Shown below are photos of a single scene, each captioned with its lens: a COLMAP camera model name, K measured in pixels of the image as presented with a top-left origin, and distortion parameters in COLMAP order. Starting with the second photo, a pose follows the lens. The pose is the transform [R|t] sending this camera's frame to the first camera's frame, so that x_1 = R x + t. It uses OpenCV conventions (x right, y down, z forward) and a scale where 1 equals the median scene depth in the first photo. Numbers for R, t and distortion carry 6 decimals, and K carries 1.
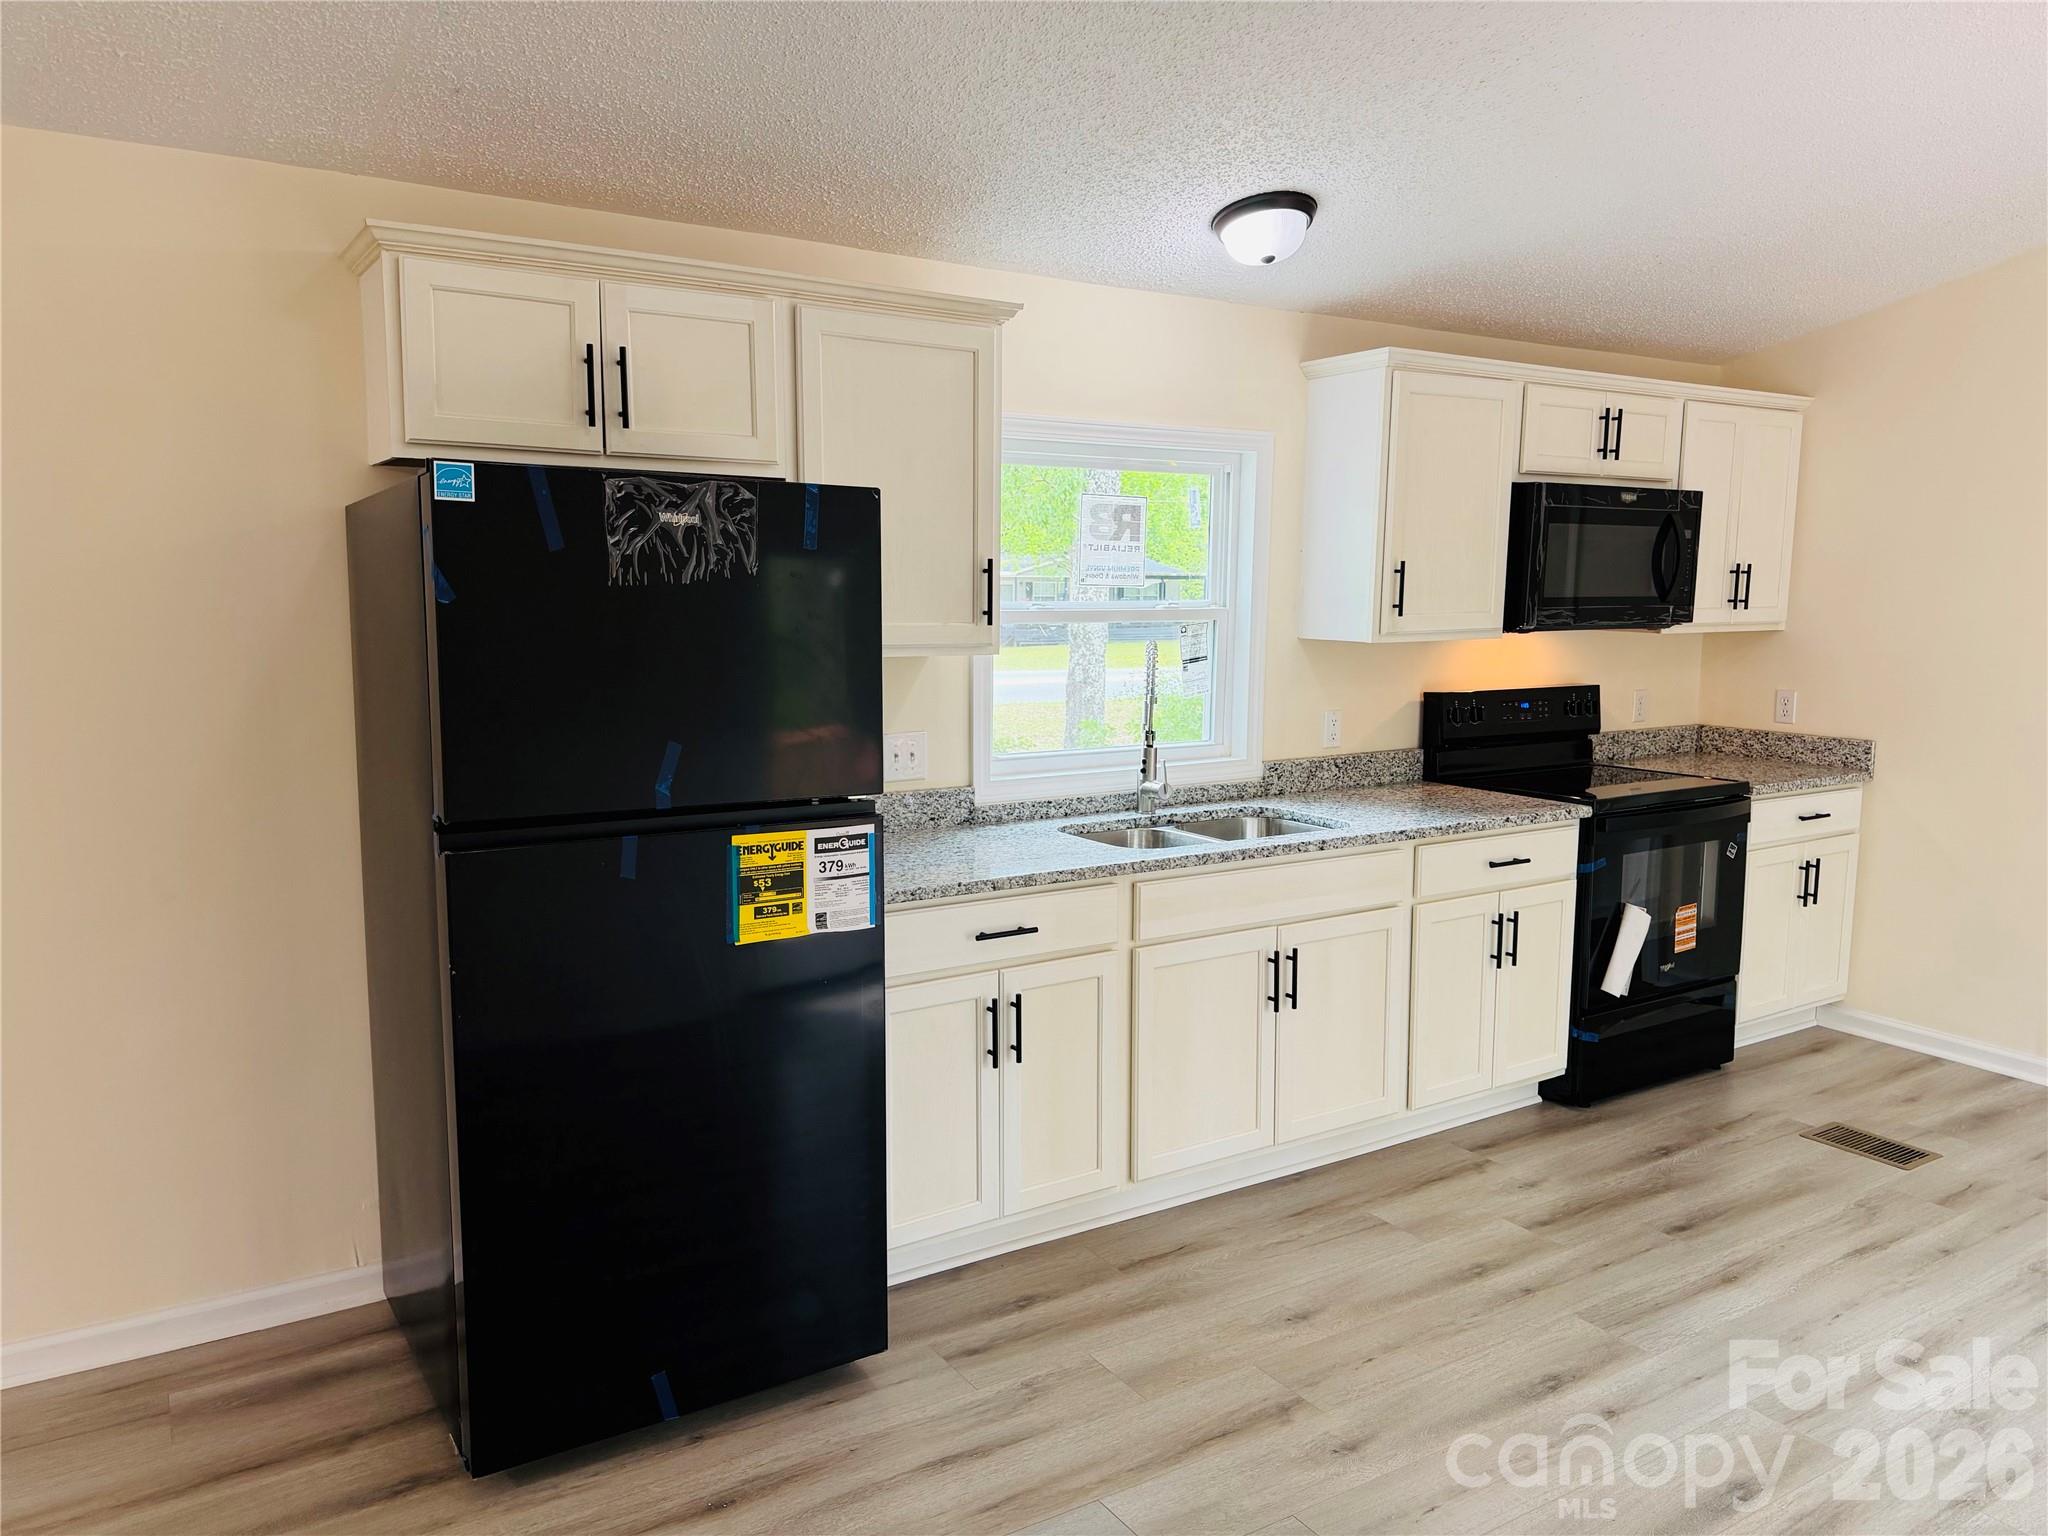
lens RADIAL K [[1451.9, 0, 1027.5], [0, 1451.9, 770.3], [0, 0, 1]] dist [0.075655, -0.115012]
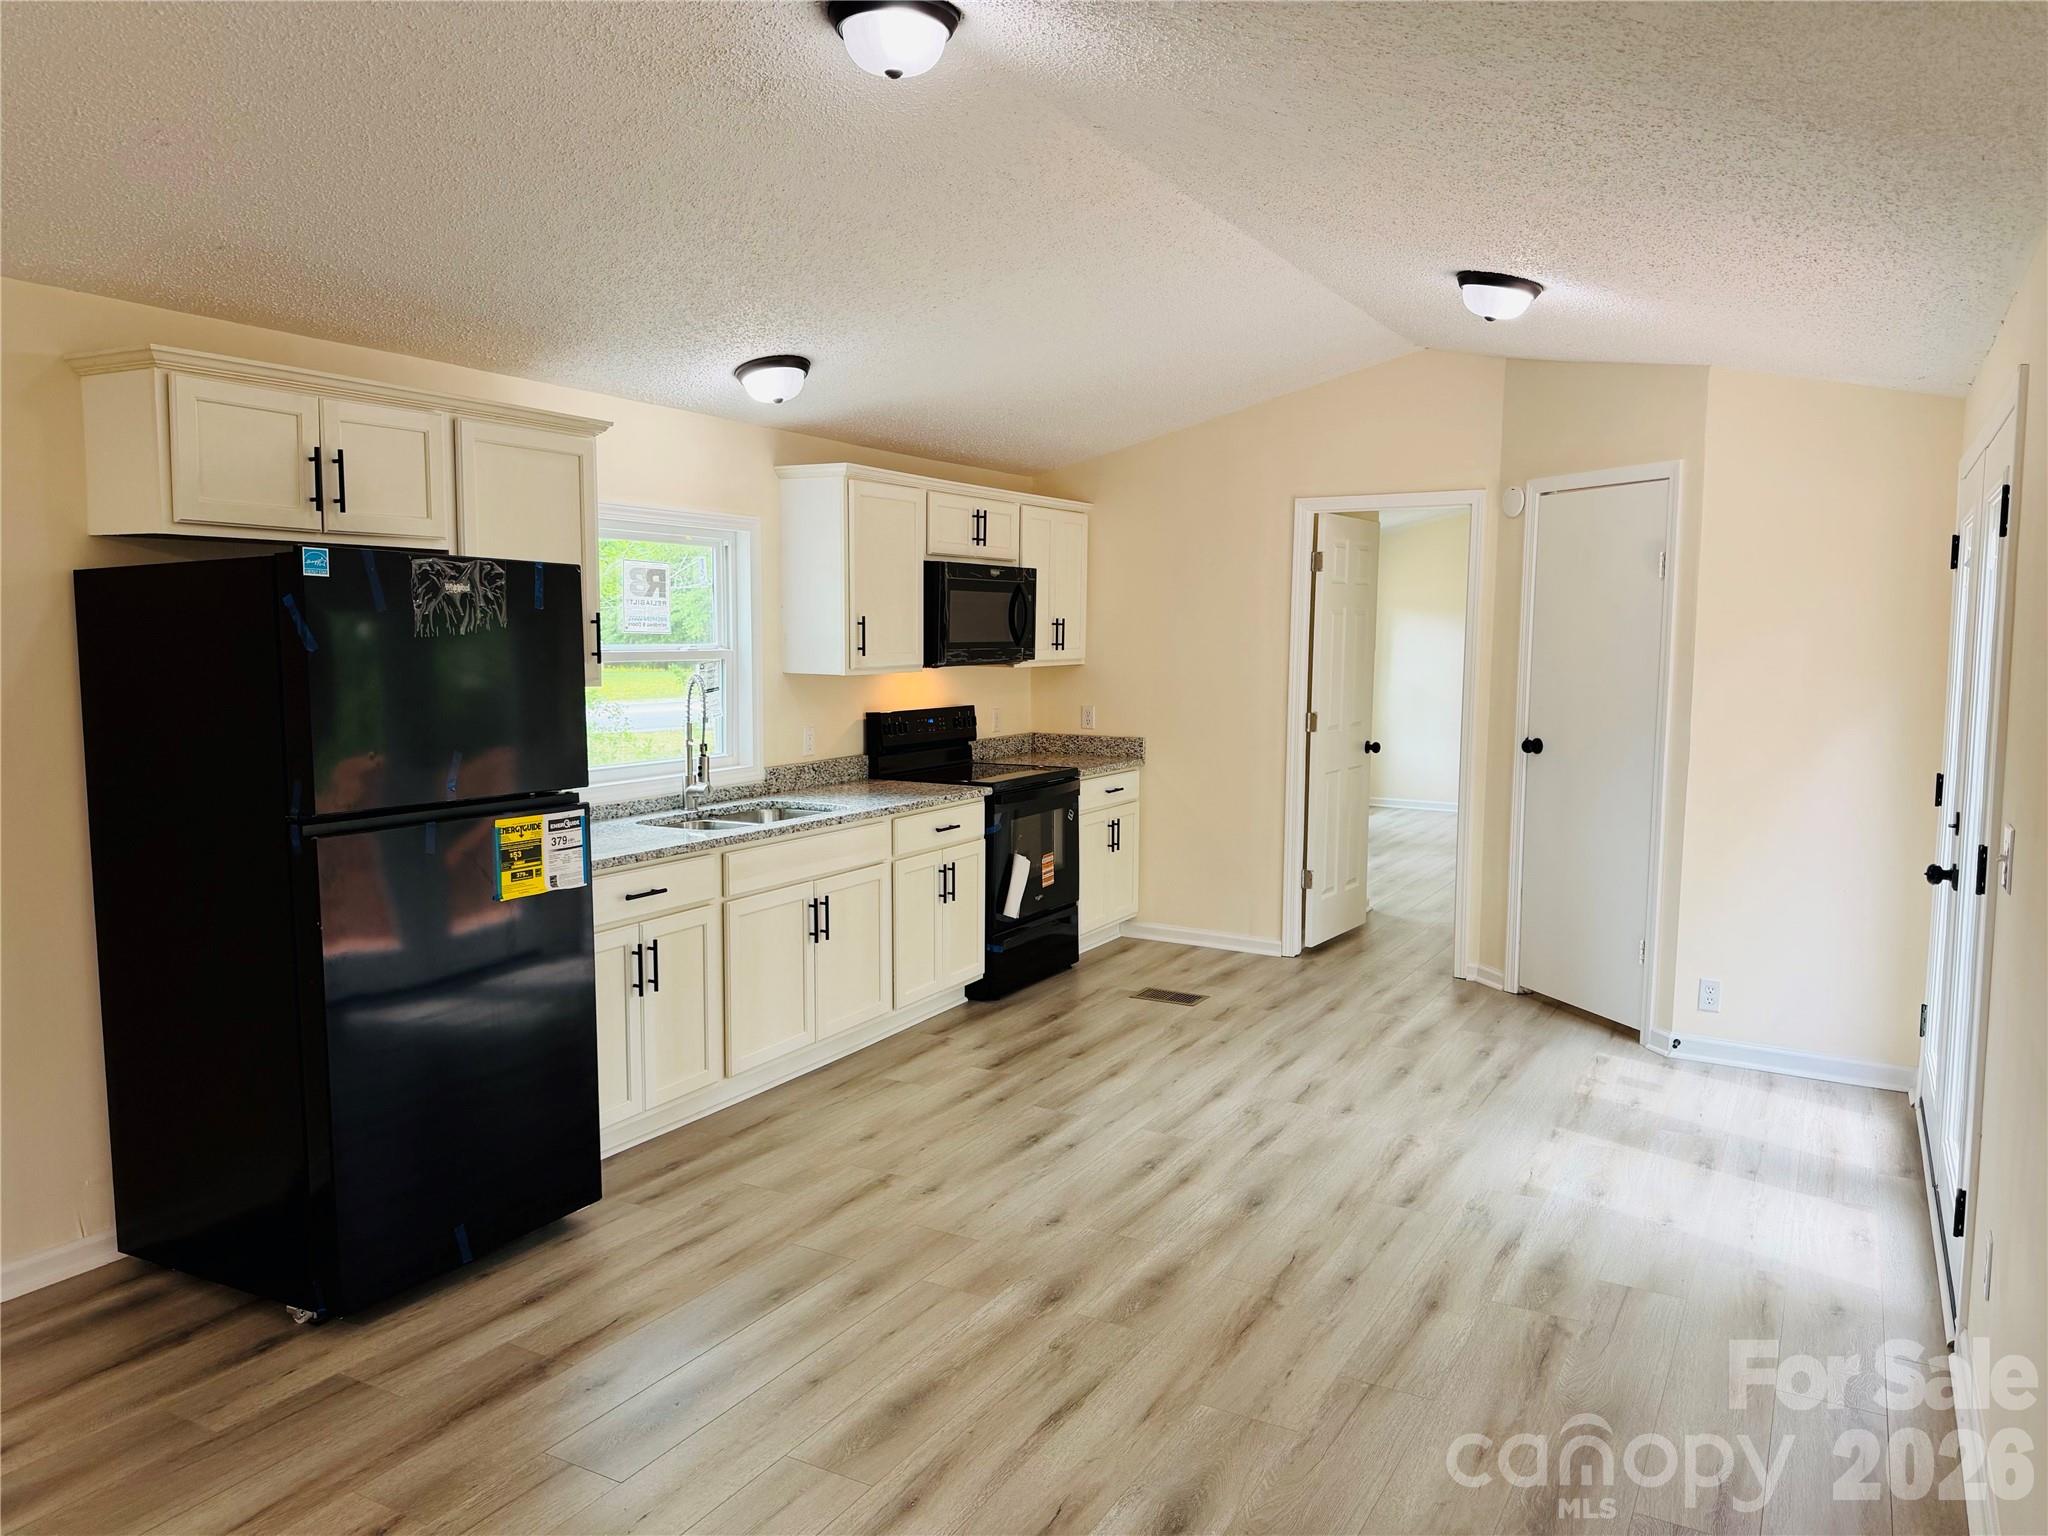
lens RADIAL K [[1429.9, 0, 1032.3], [0, 1429.9, 774.3], [0, 0, 1]] dist [0.131162, -0.264999]
pose [[0.880880, -0.049612, 0.470732, -0.264485], [0.061470, 0.998060, -0.009840, 0.030908], [-0.469331, 0.037604, 0.882221, -0.284273]]
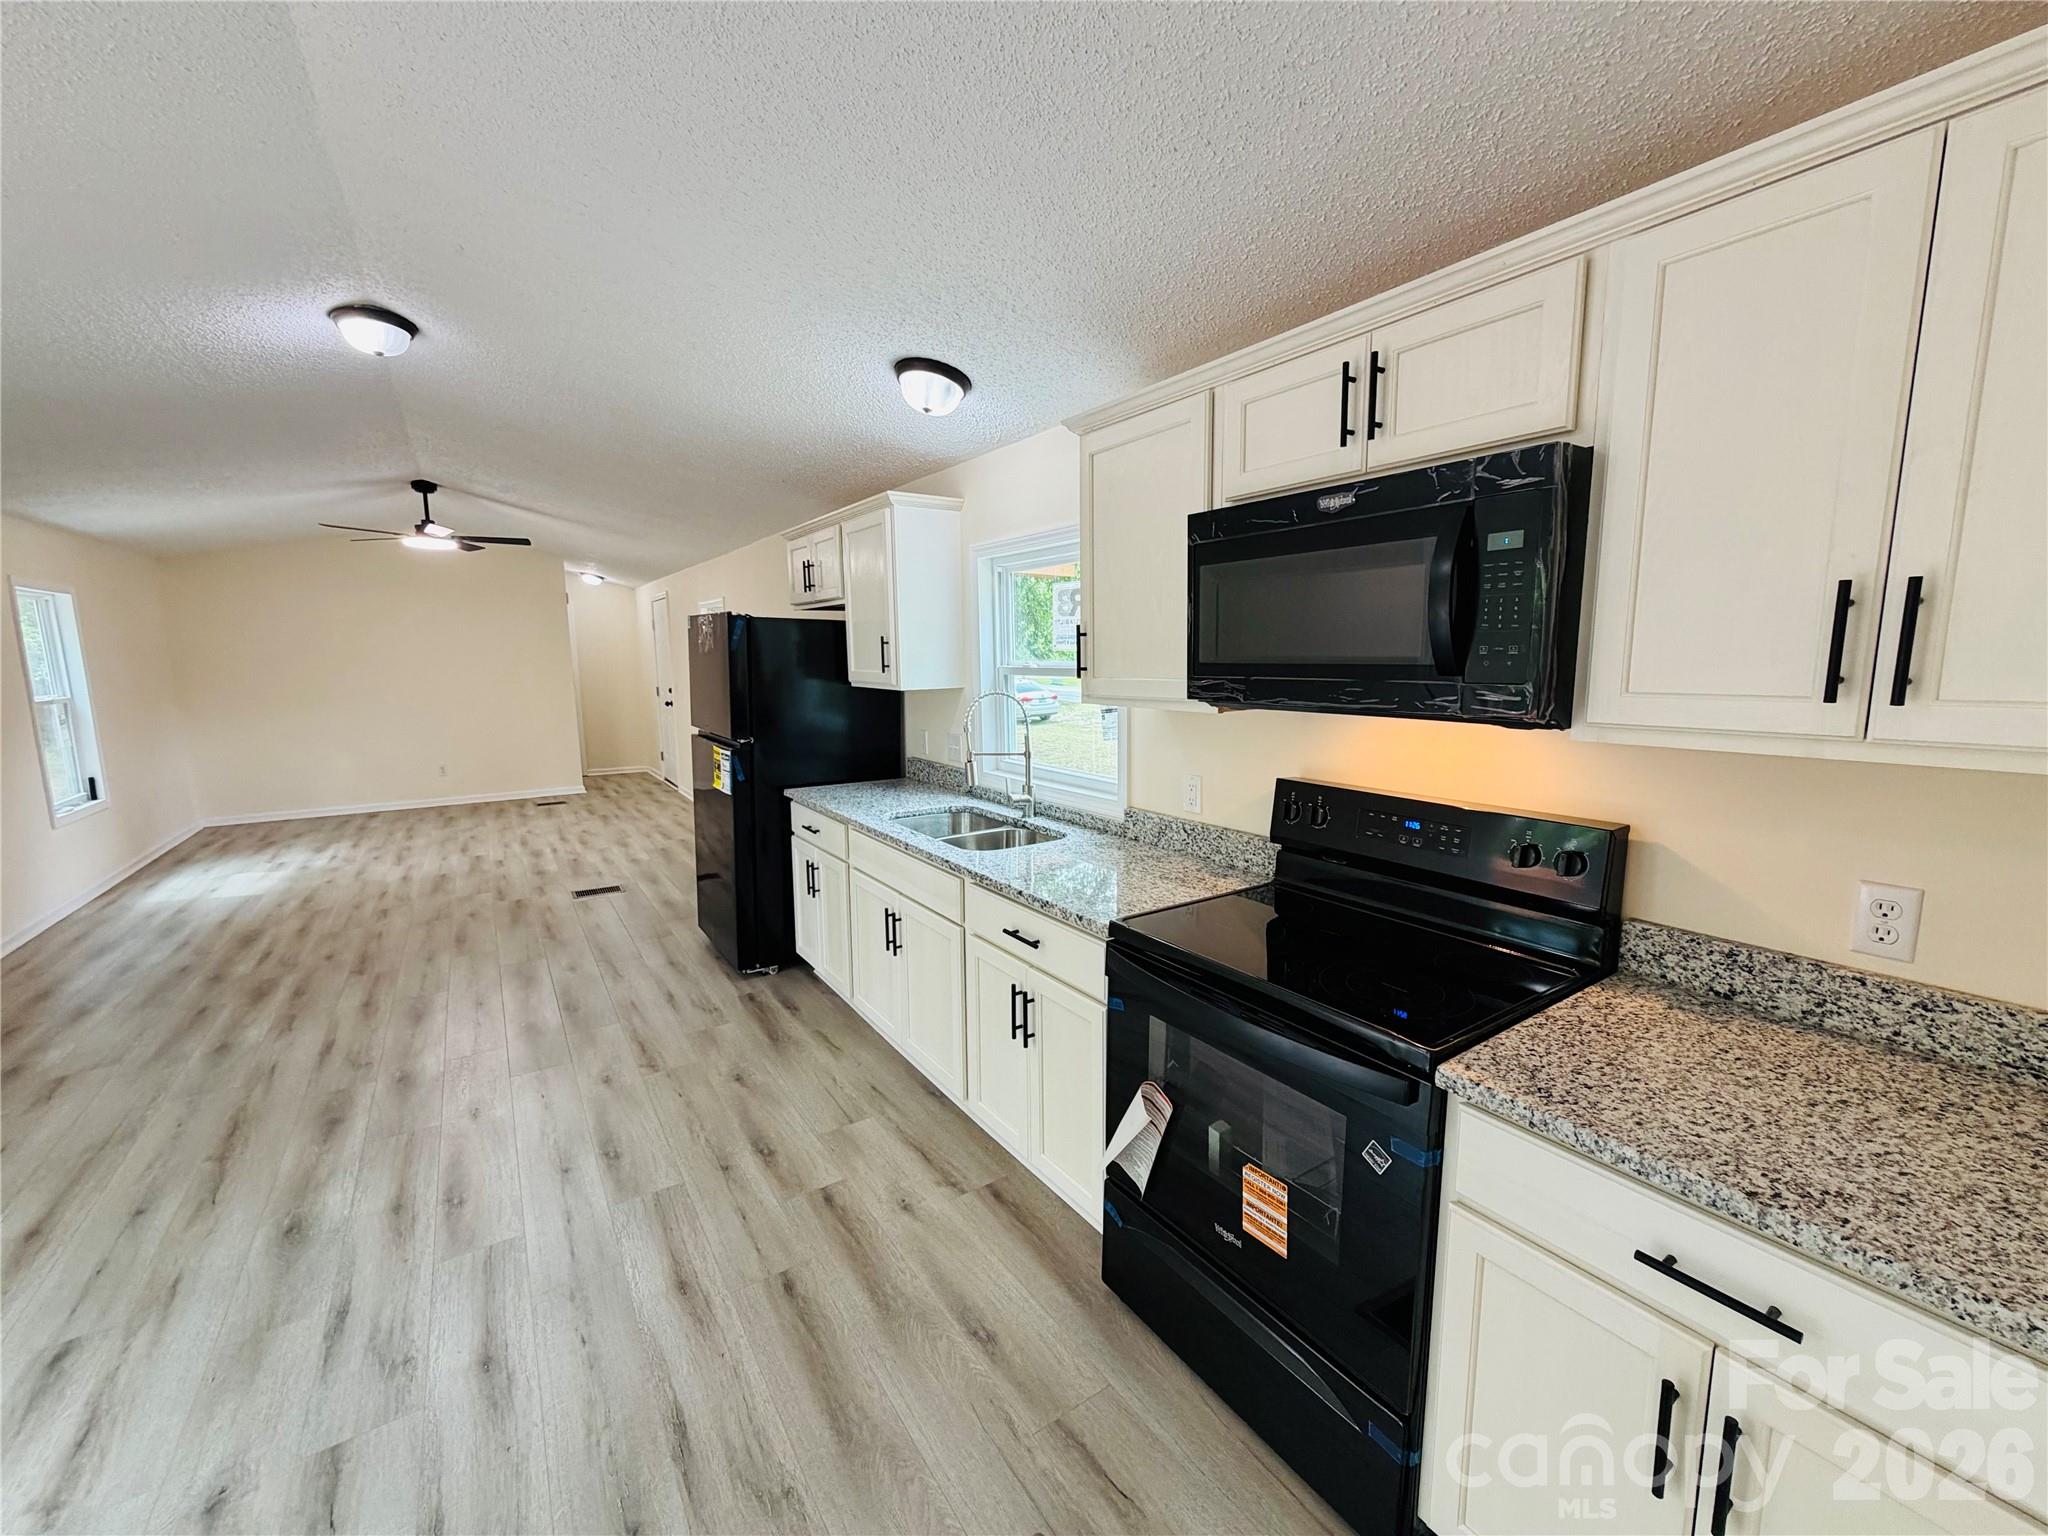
lens RADIAL K [[817.5, 0, 1028.5], [0, 817.5, 770.2], [0, 0, 1]] dist [0.000070, 0.000207]
pose [[0.028341, 0.136120, -0.990287, 0.890608], [-0.123590, 0.983561, 0.131658, -0.122336], [0.991929, 0.118658, 0.044698, 1.018227]]
